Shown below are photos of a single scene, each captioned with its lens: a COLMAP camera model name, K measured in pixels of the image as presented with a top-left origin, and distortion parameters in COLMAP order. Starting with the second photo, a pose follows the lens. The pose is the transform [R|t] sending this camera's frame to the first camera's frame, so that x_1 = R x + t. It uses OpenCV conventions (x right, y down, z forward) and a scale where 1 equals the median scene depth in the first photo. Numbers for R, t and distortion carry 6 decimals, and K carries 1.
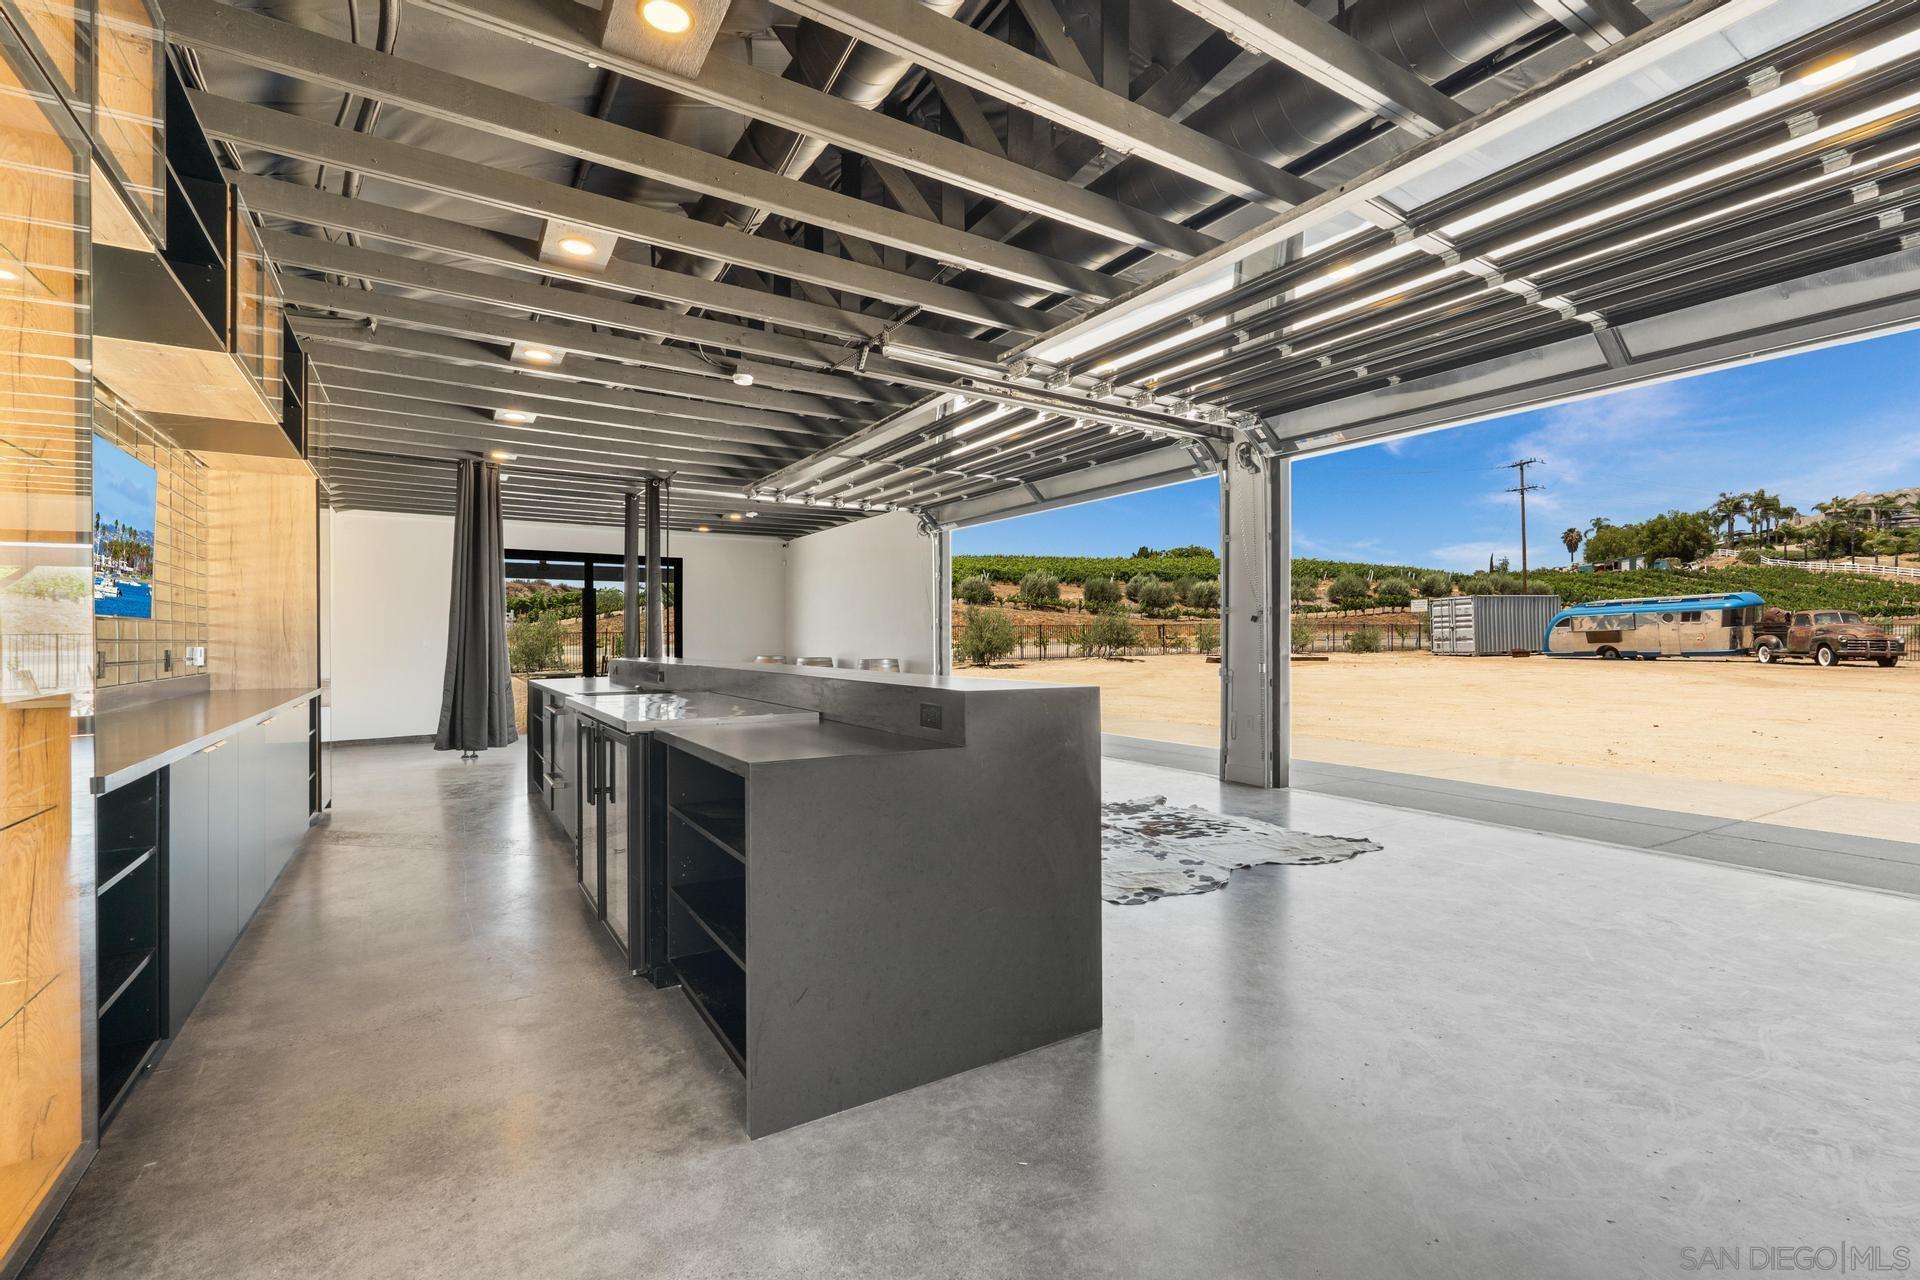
lens RADIAL K [[855.5, 0, 963.9], [0, 855.5, 633.4], [0, 0, 1]] dist [-0.001263, -0.000745]
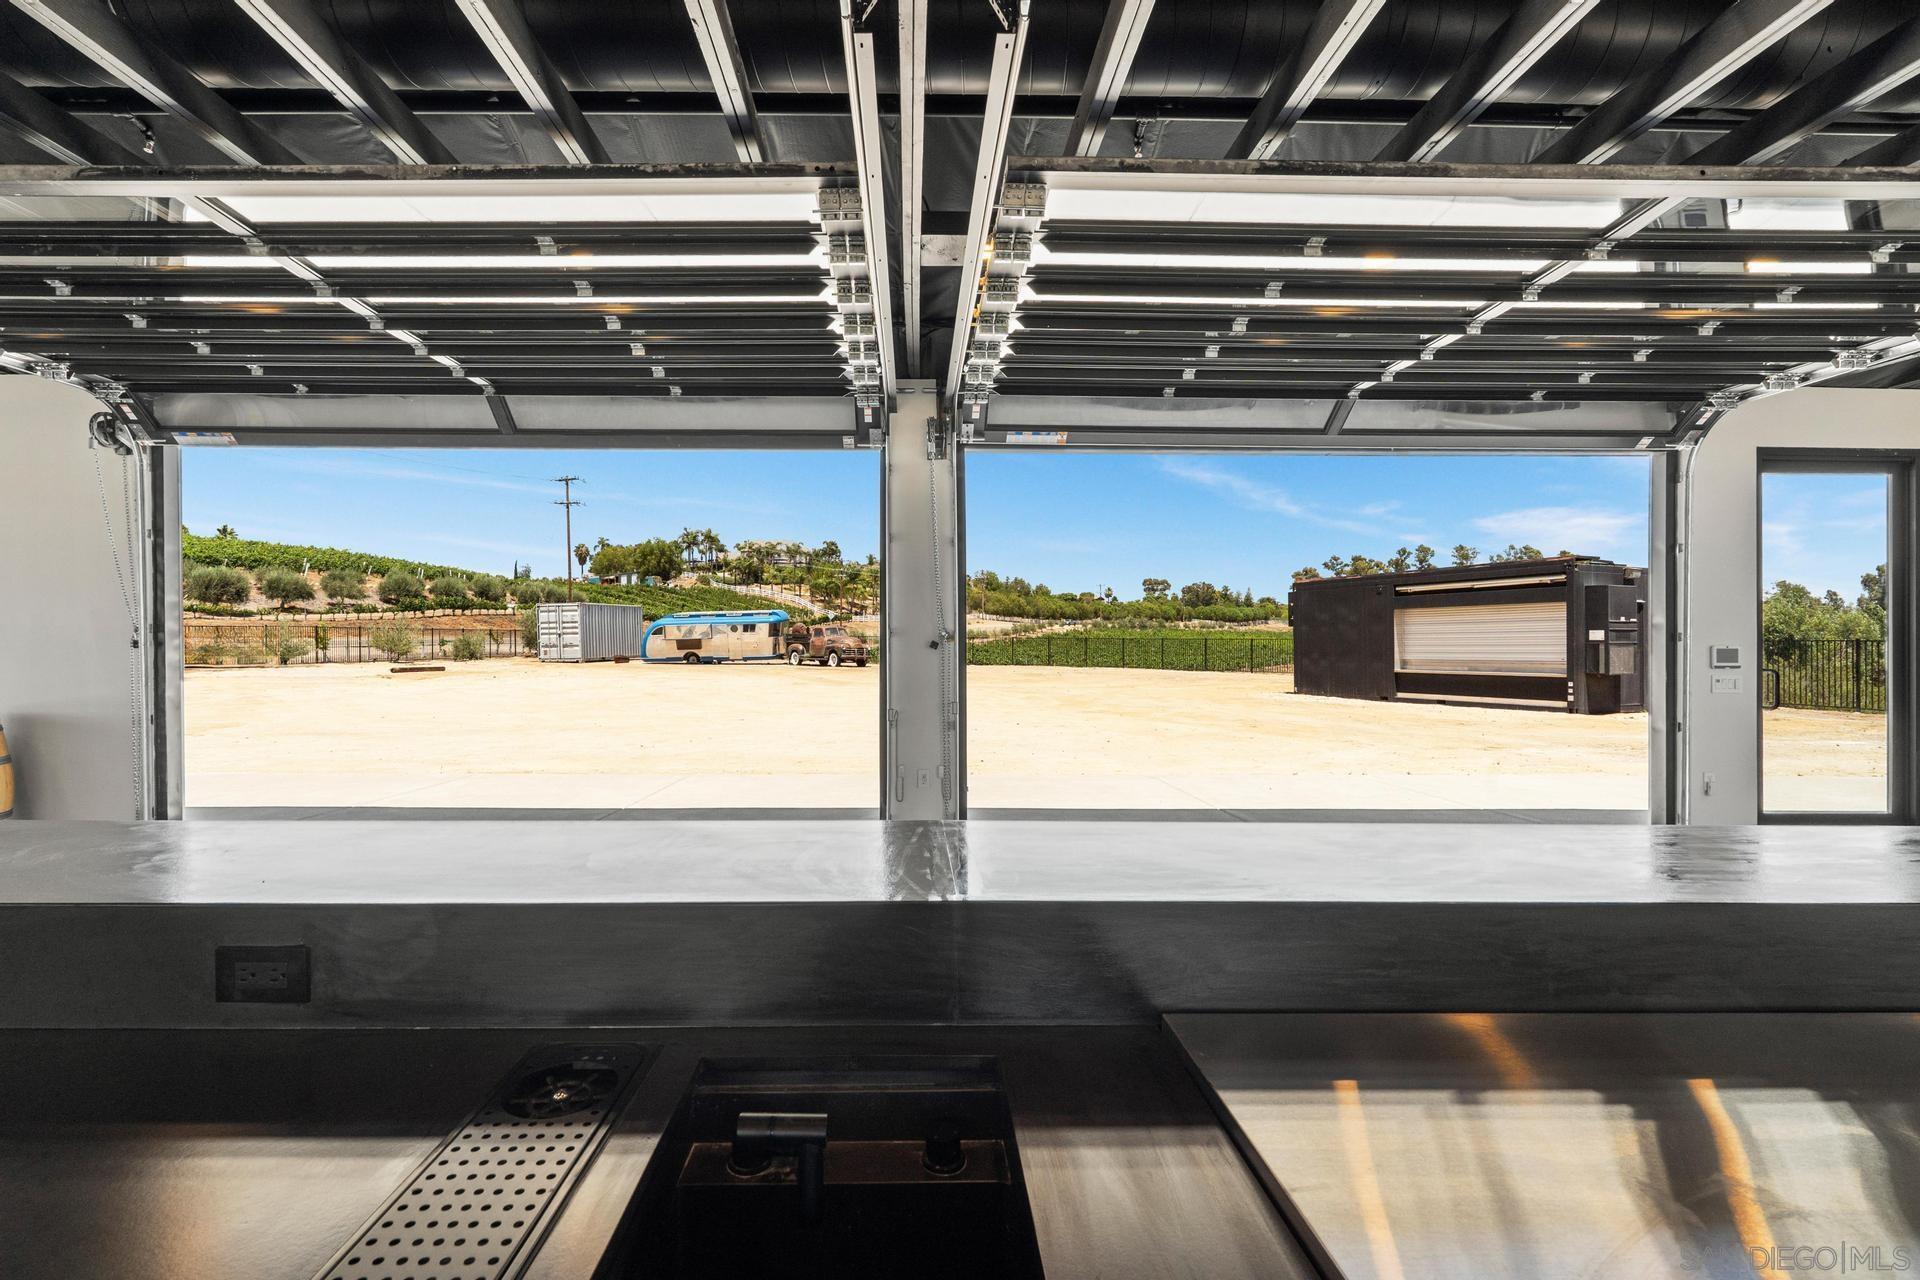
lens RADIAL K [[855.5, 0, 899.6], [0, 855.5, 570.4], [0, 0, 1]] dist [-0.001263, -0.000745]
pose [[0.516175, 0.073572, 0.853318, -0.051202], [-0.009852, 0.996748, -0.079979, -0.003375], [-0.856427, 0.032877, 0.515221, 0.094878]]
